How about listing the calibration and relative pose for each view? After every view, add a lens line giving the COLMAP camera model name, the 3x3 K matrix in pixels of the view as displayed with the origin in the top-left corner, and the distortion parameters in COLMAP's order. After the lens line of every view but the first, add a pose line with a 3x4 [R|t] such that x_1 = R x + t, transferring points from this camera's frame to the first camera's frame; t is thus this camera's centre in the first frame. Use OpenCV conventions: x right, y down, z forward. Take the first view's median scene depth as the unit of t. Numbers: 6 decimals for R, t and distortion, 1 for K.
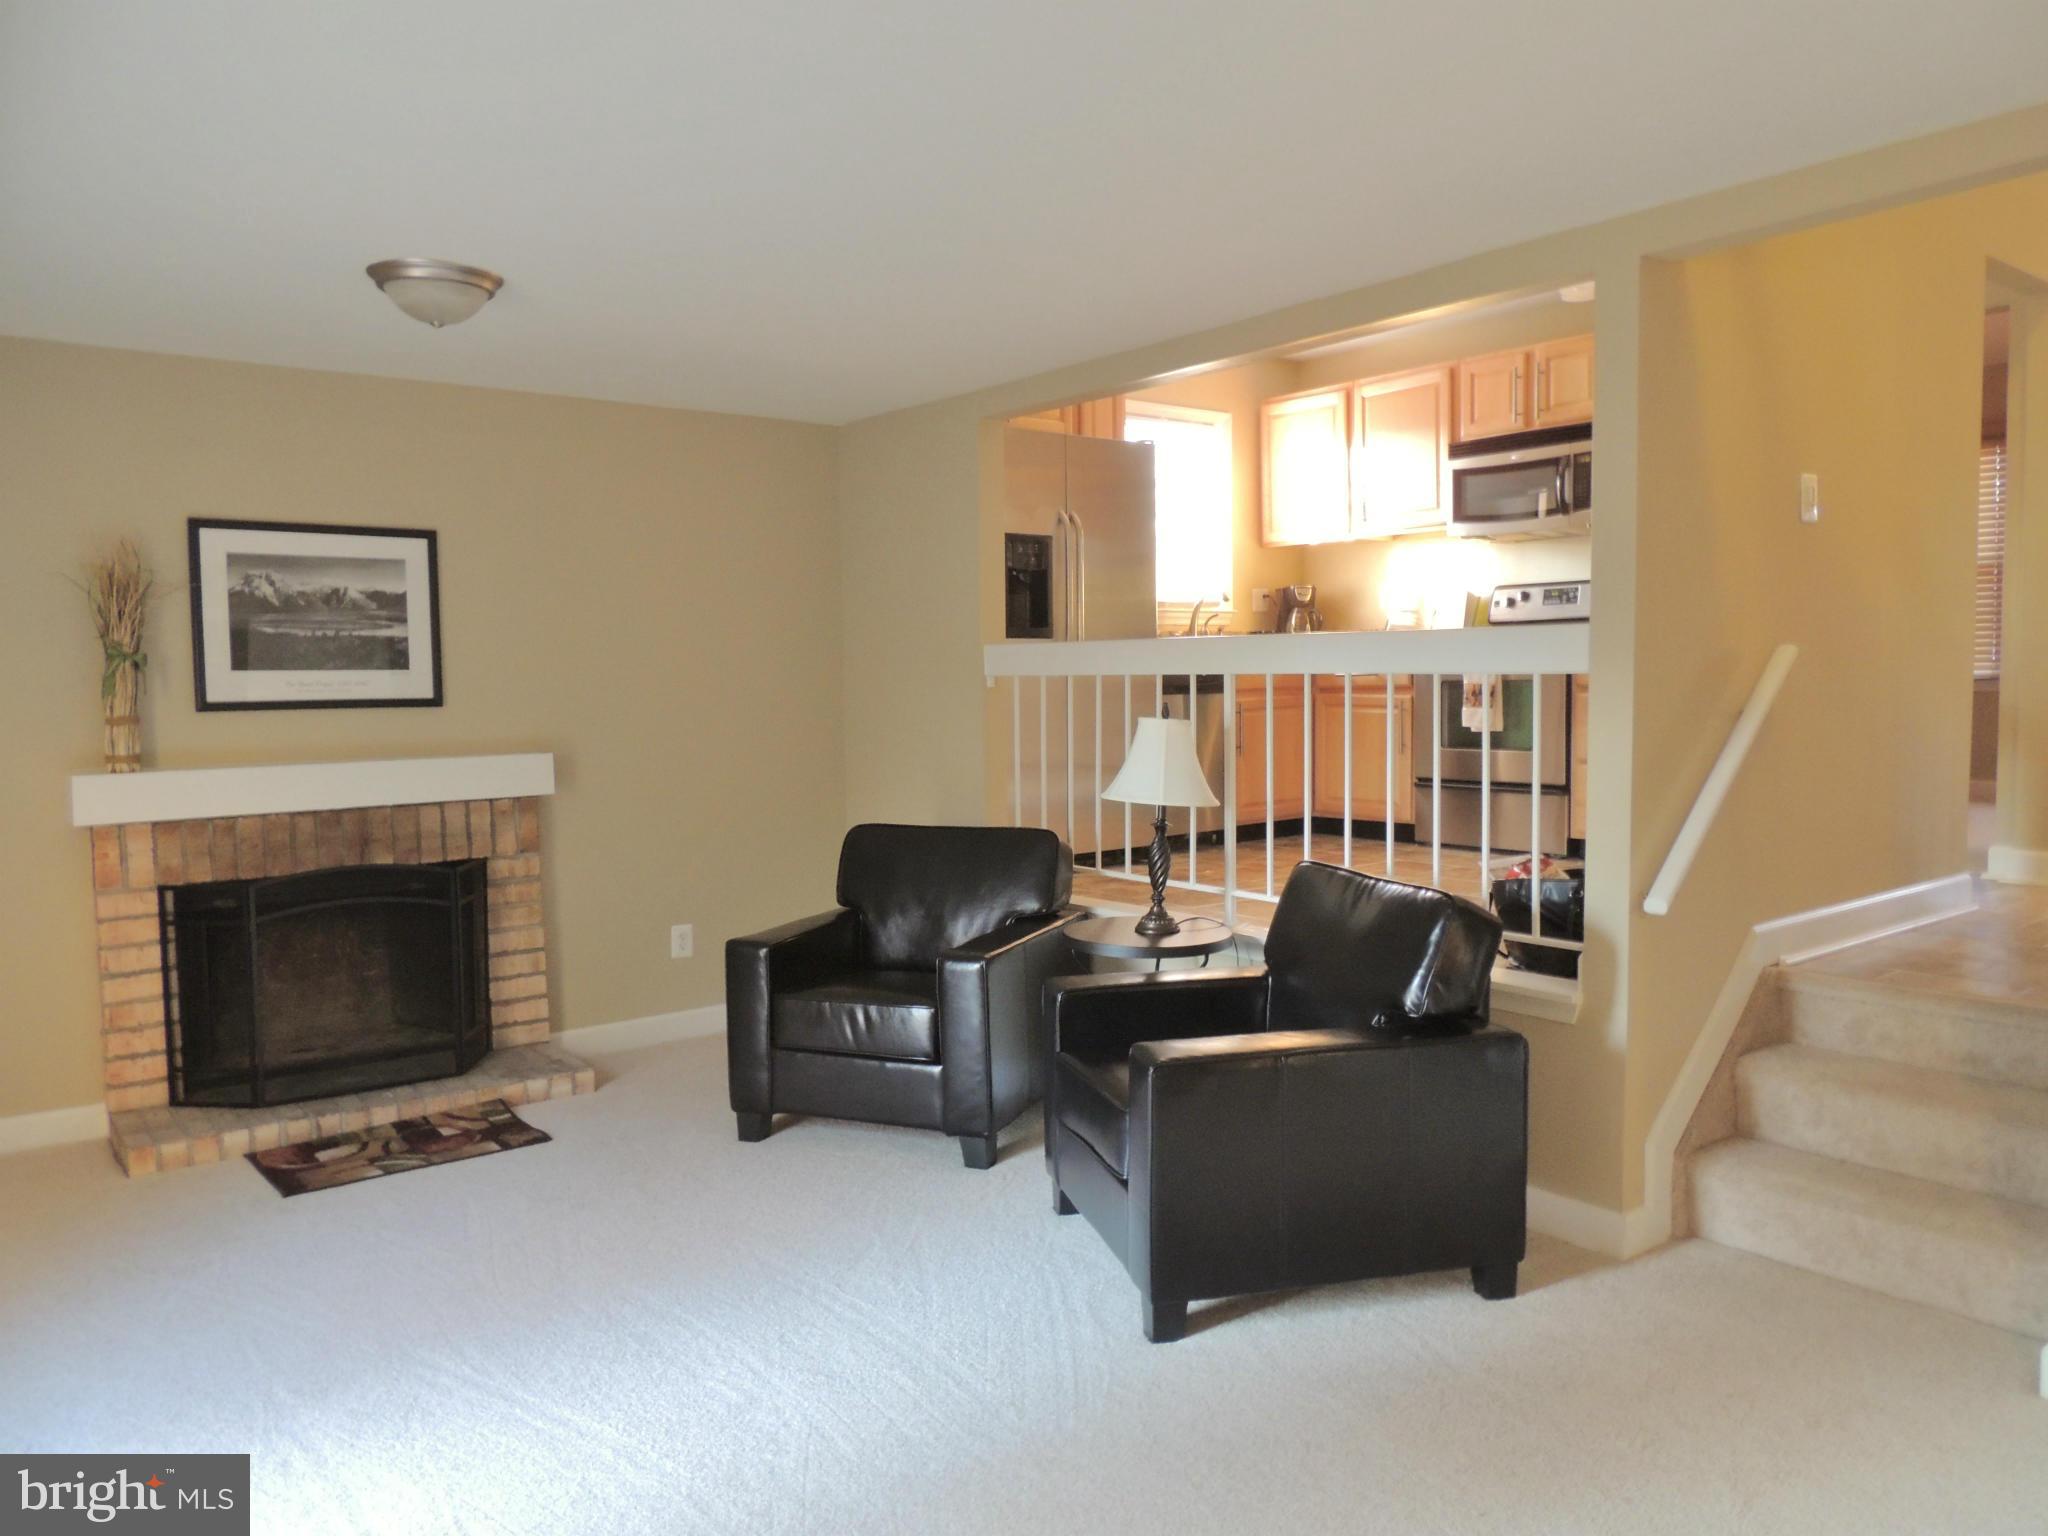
lens RADIAL K [[1474.3, 0, 1040.9], [0, 1474.3, 767.7], [0, 0, 1]] dist [-0.002382, -0.002158]
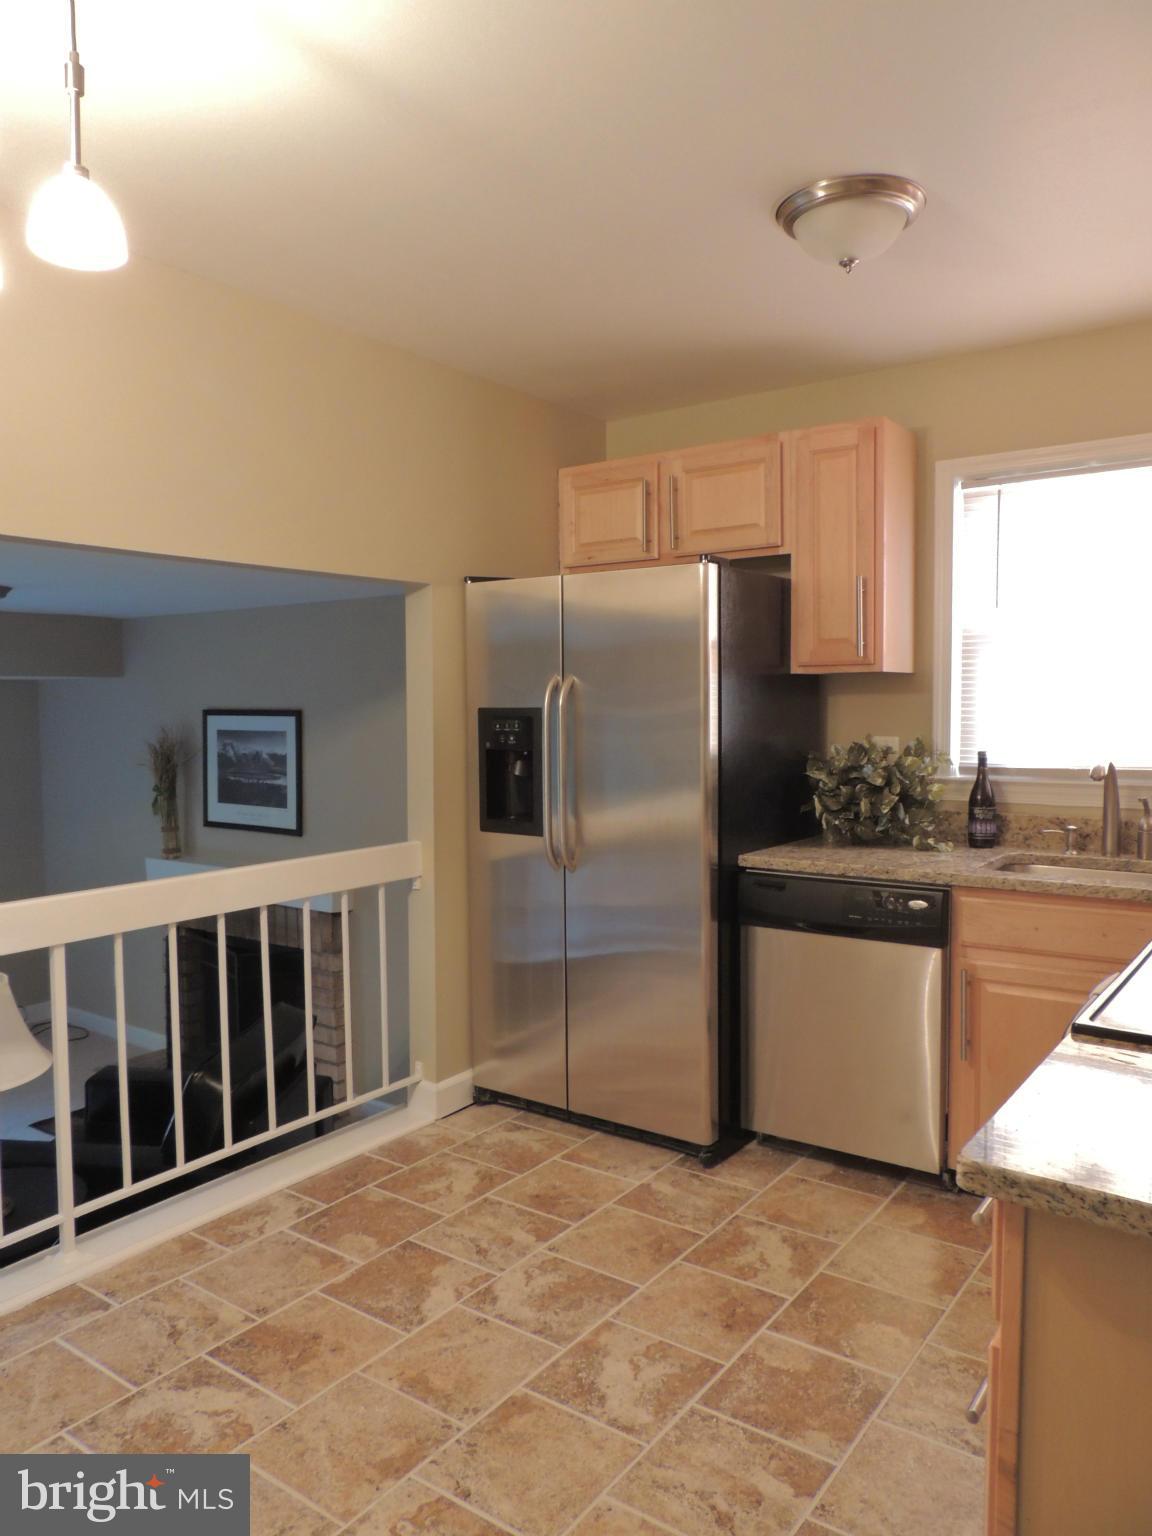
lens RADIAL K [[1105.7, 0, 584.3], [0, 1105.7, 769.7], [0, 0, 1]] dist [-0.002382, -0.002158]
pose [[0.280426, 0.073282, -0.957074, 0.560587], [-0.055764, 0.996641, 0.059973, -0.154074], [0.958254, 0.036552, 0.283571, 0.815083]]
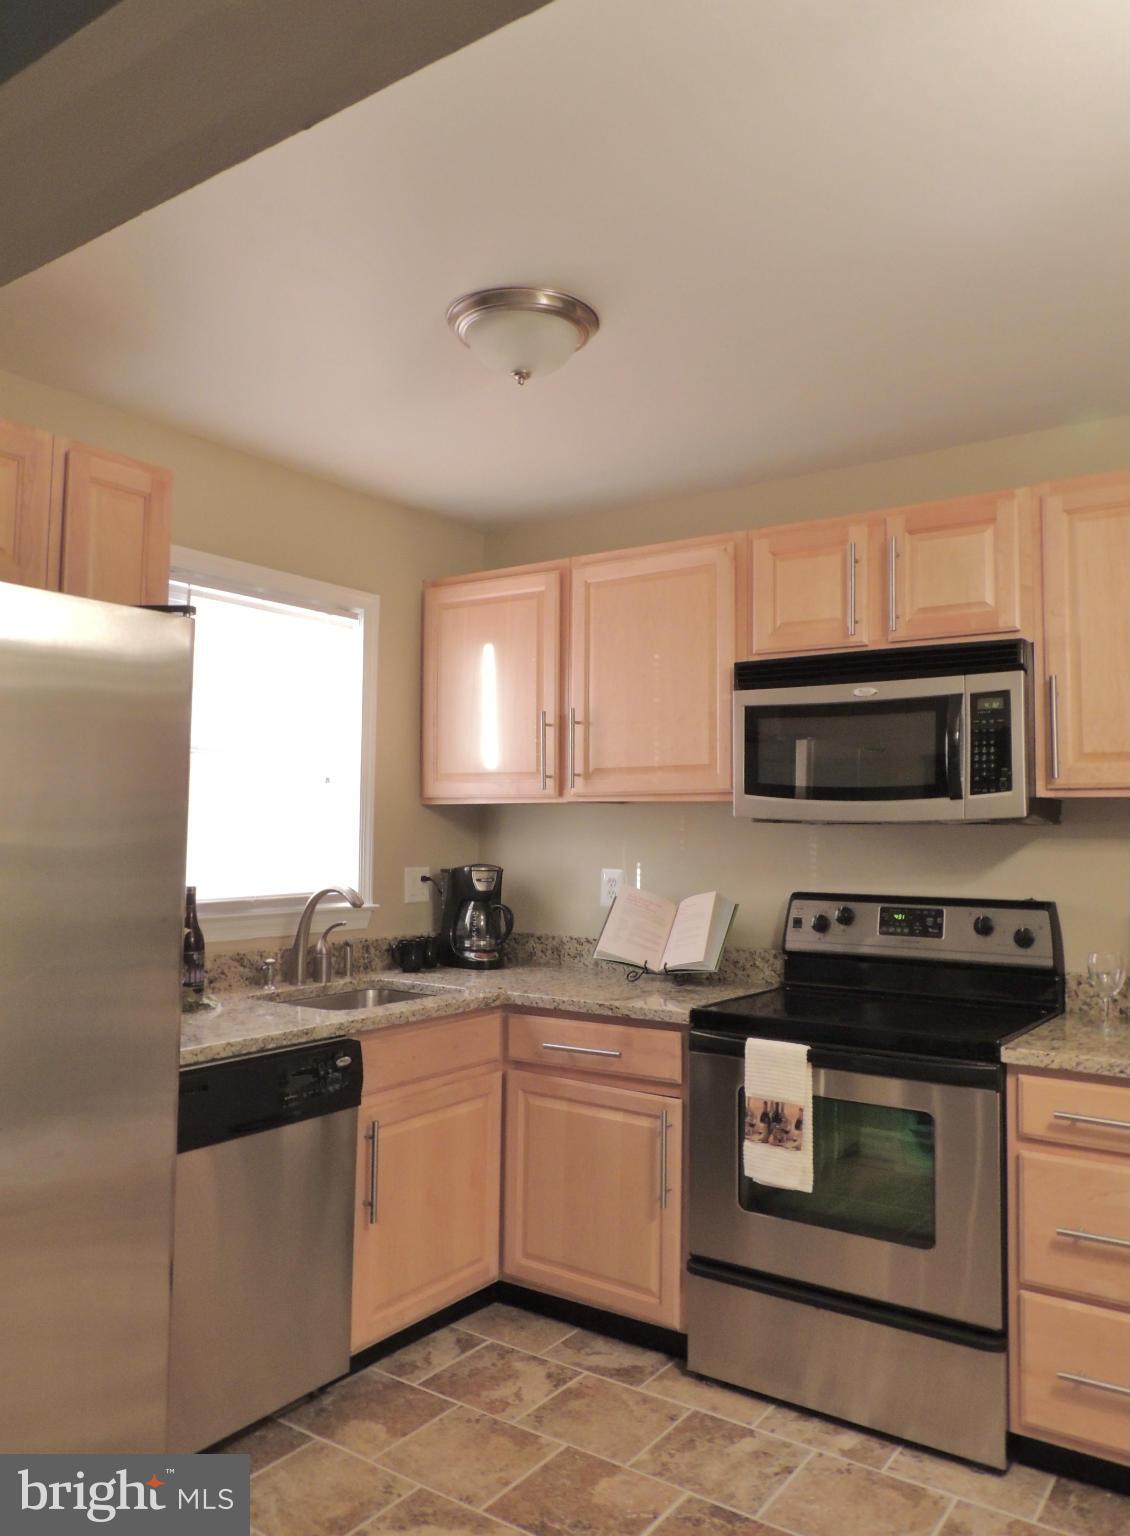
lens RADIAL K [[1130.2, 0, 576.8], [0, 1130.2, 771.4], [0, 0, 1]] dist [-0.008410, 0.008803]
pose [[0.958821, 0.040372, 0.281128, 0.095971], [-0.007784, 0.993209, -0.116083, -0.134704], [-0.283905, 0.109115, 0.952624, 0.644282]]
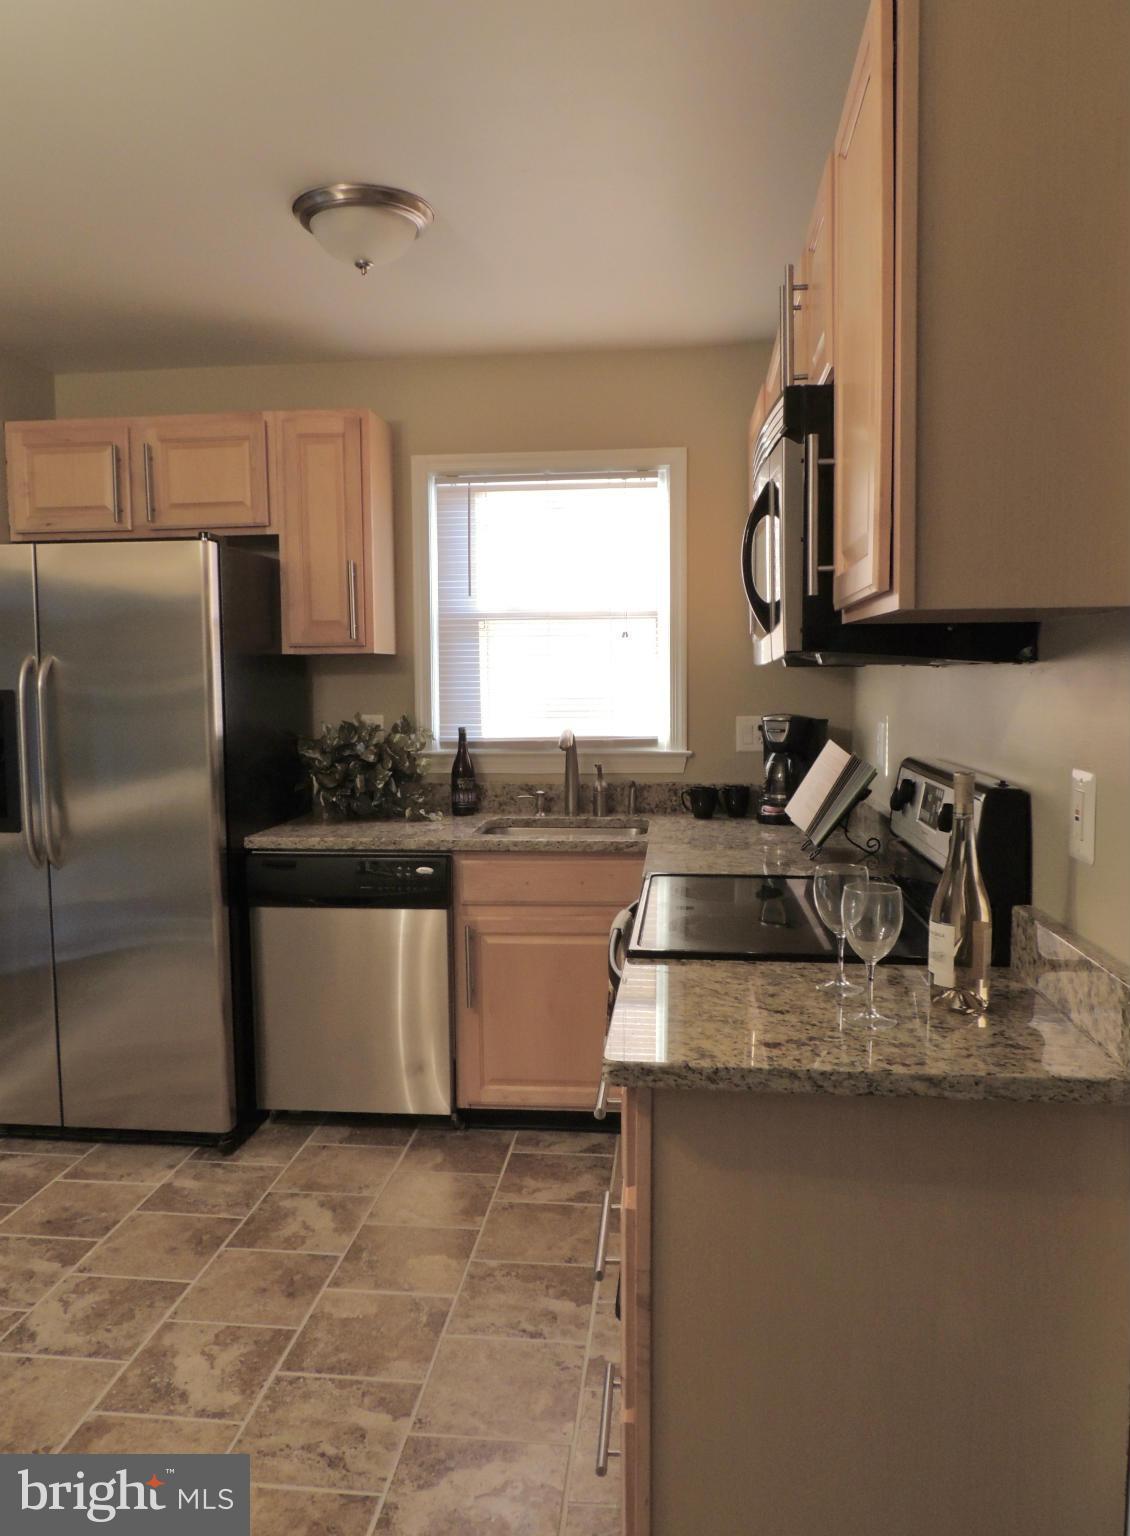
lens RADIAL K [[1130.2, 0, 564.6], [0, 1130.2, 766.6], [0, 0, 1]] dist [-0.008410, 0.008803]
pose [[0.715823, 0.068851, -0.694879, 0.557144], [-0.047017, 0.997621, 0.050413, -0.153337], [0.696697, -0.003416, 0.717357, 0.757118]]
